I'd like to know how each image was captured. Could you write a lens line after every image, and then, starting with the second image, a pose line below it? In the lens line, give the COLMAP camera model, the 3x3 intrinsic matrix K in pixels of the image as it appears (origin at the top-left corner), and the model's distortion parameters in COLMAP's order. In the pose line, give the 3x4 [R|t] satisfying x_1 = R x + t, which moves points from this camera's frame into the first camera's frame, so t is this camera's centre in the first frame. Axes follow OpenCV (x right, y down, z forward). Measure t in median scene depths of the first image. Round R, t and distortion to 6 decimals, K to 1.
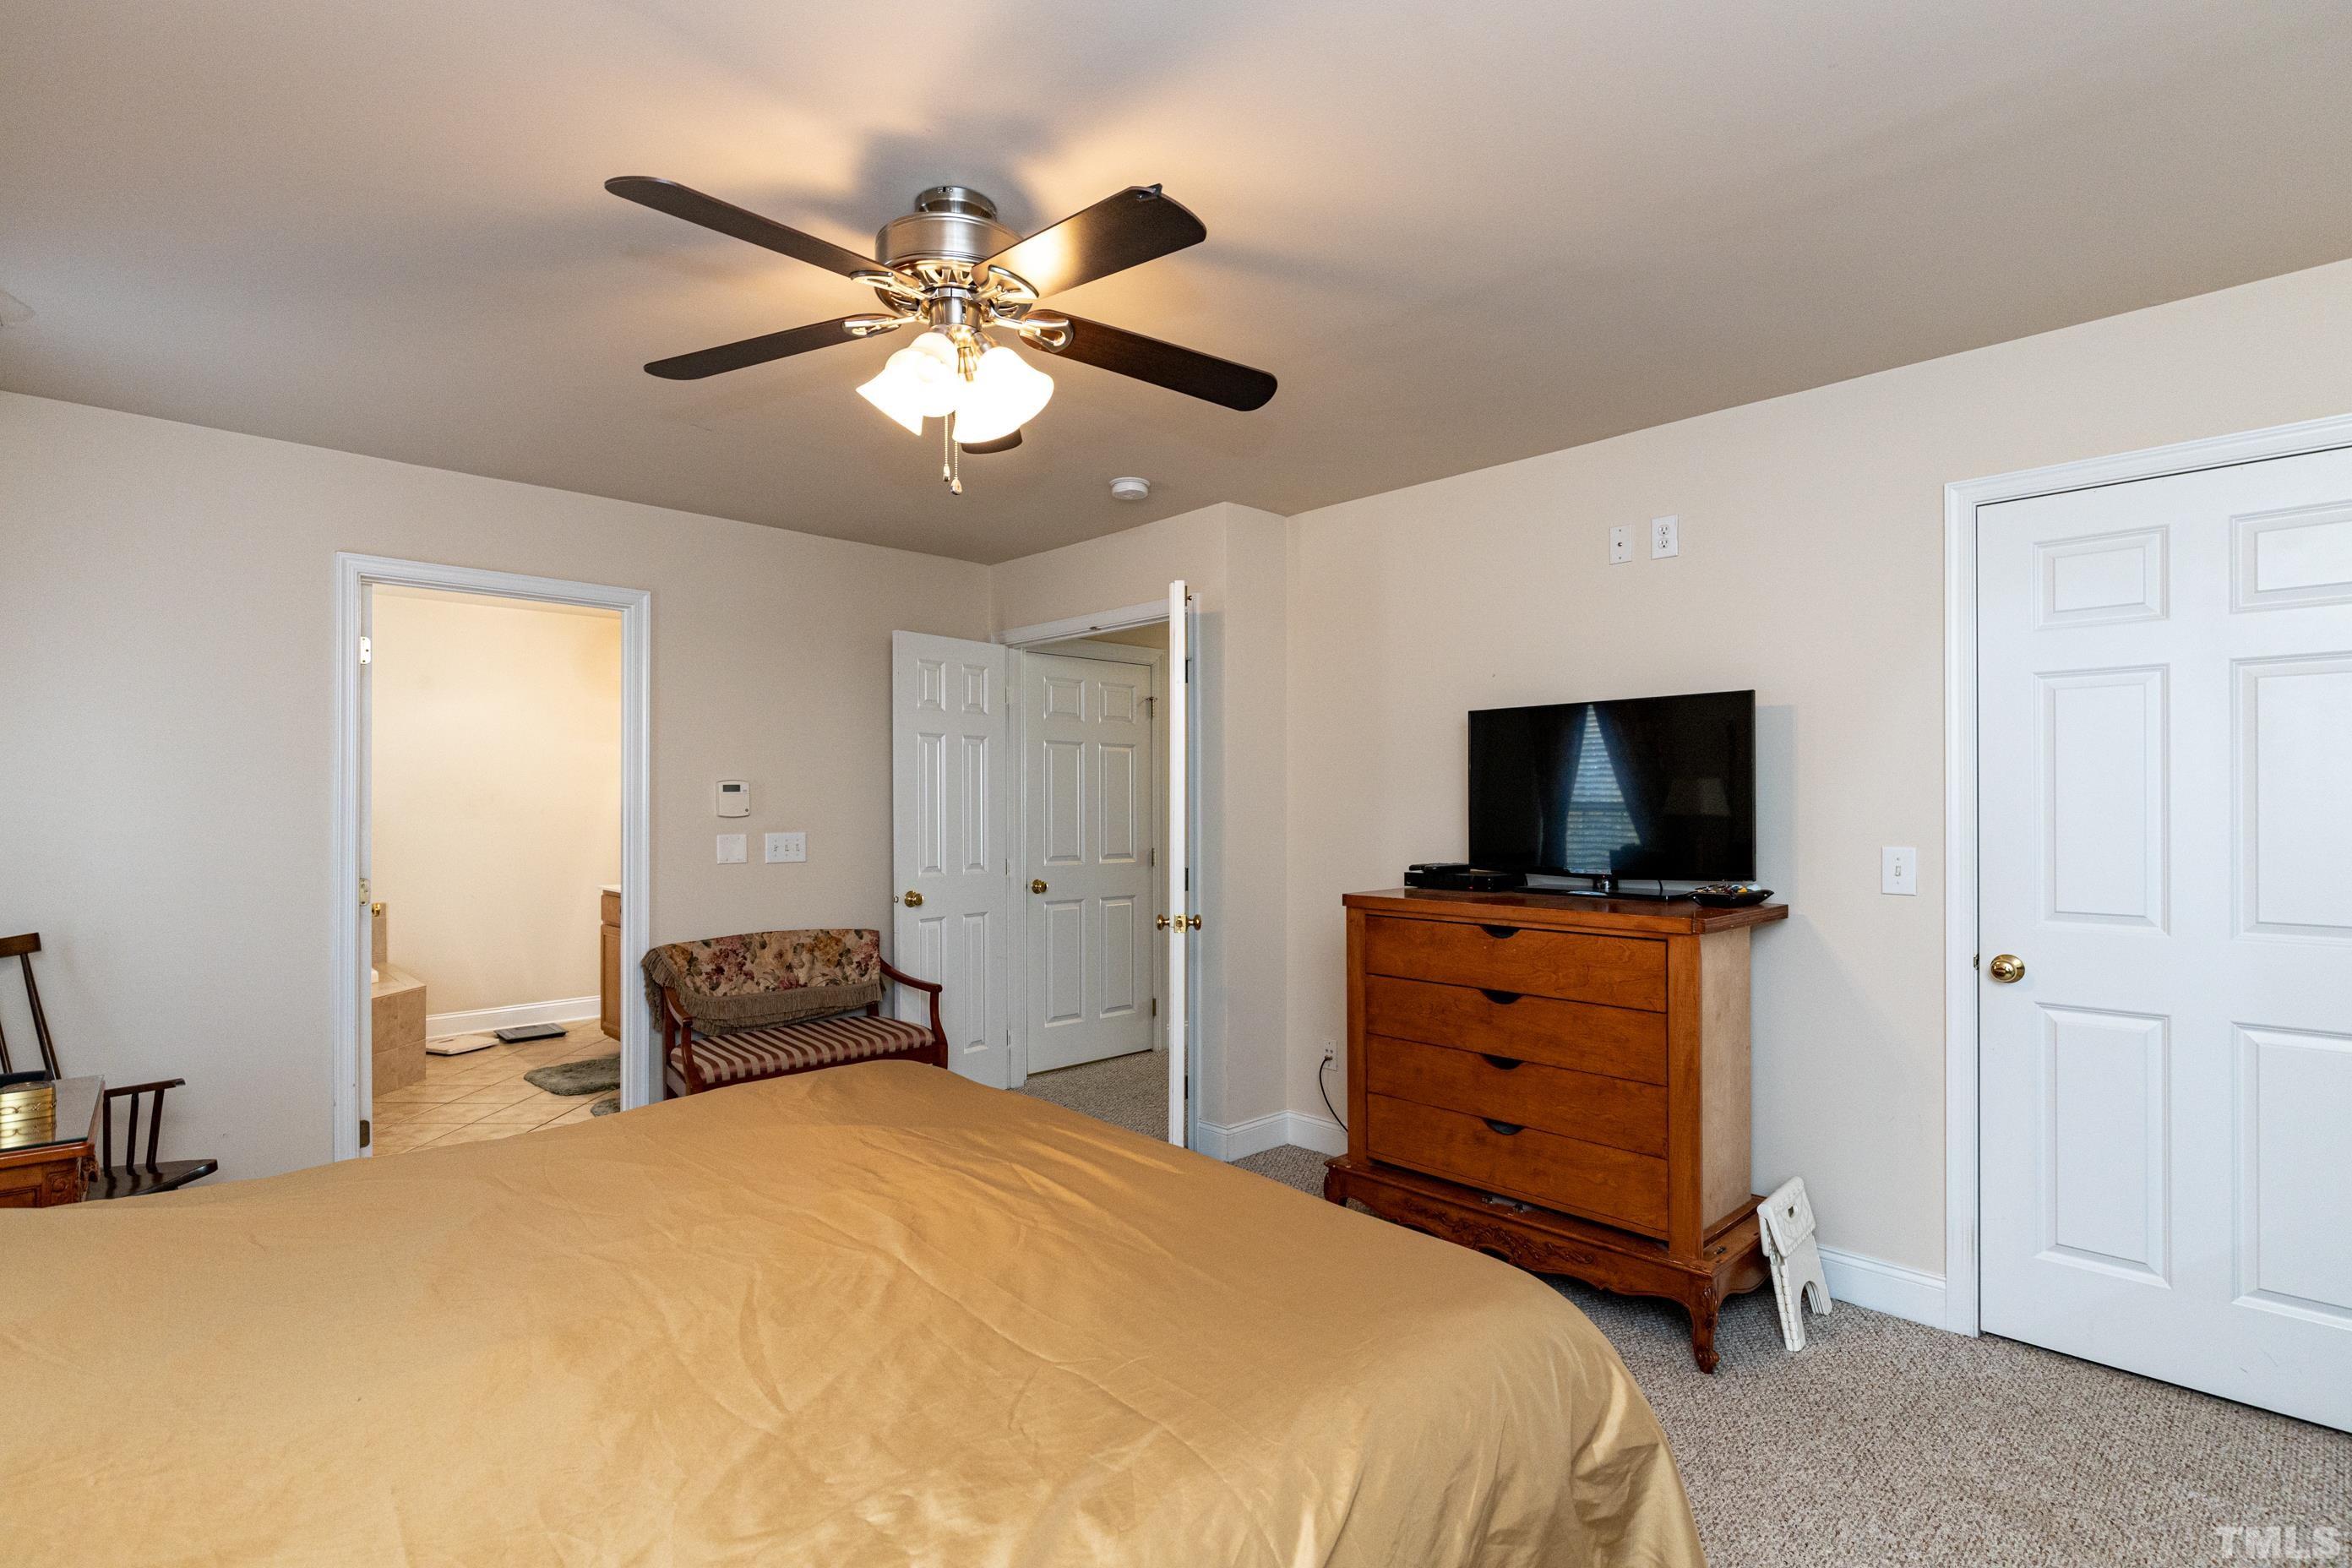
lens RADIAL K [[1145.8, 0, 1185.9], [0, 1145.8, 790.4], [0, 0, 1]] dist [-0.004561, -0.001031]
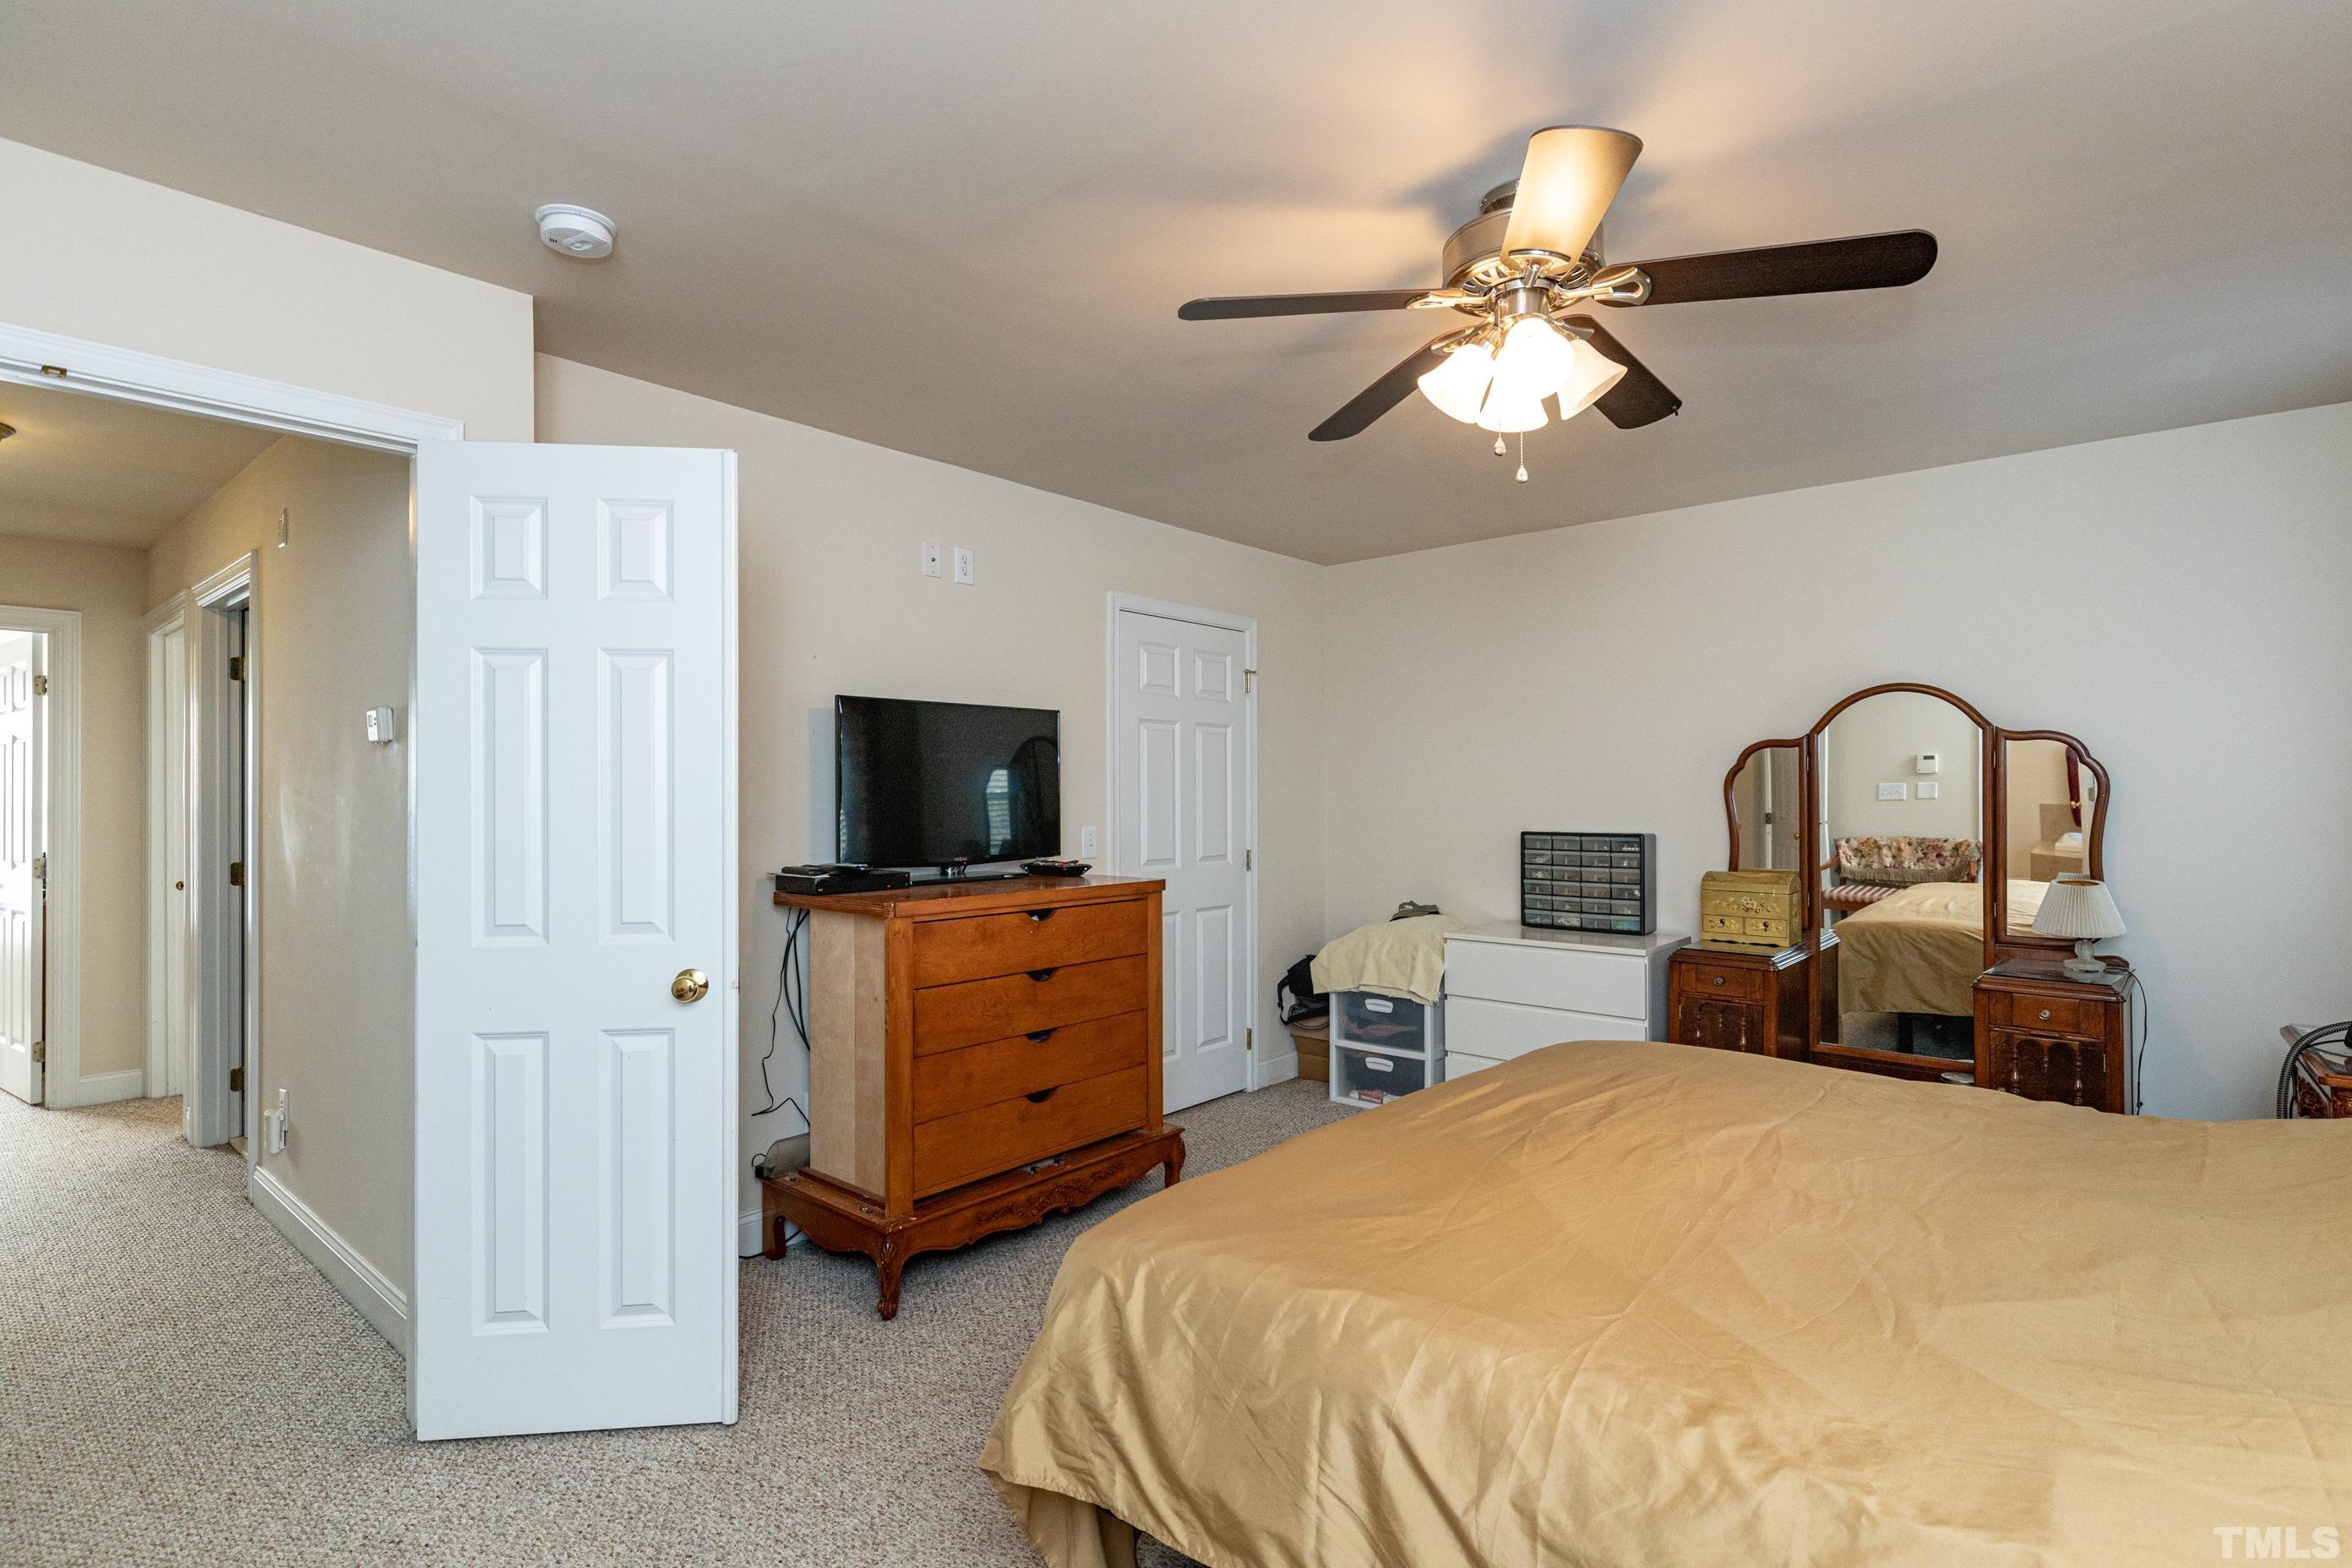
lens RADIAL K [[1145.8, 0, 1185.8], [0, 1145.8, 783.6], [0, 0, 1]] dist [-0.004561, -0.001031]
pose [[-0.103108, 0.014087, 0.994570, -0.828841], [-0.005009, 0.999880, -0.014681, 0.015238], [-0.994658, -0.006495, -0.103025, 0.993537]]
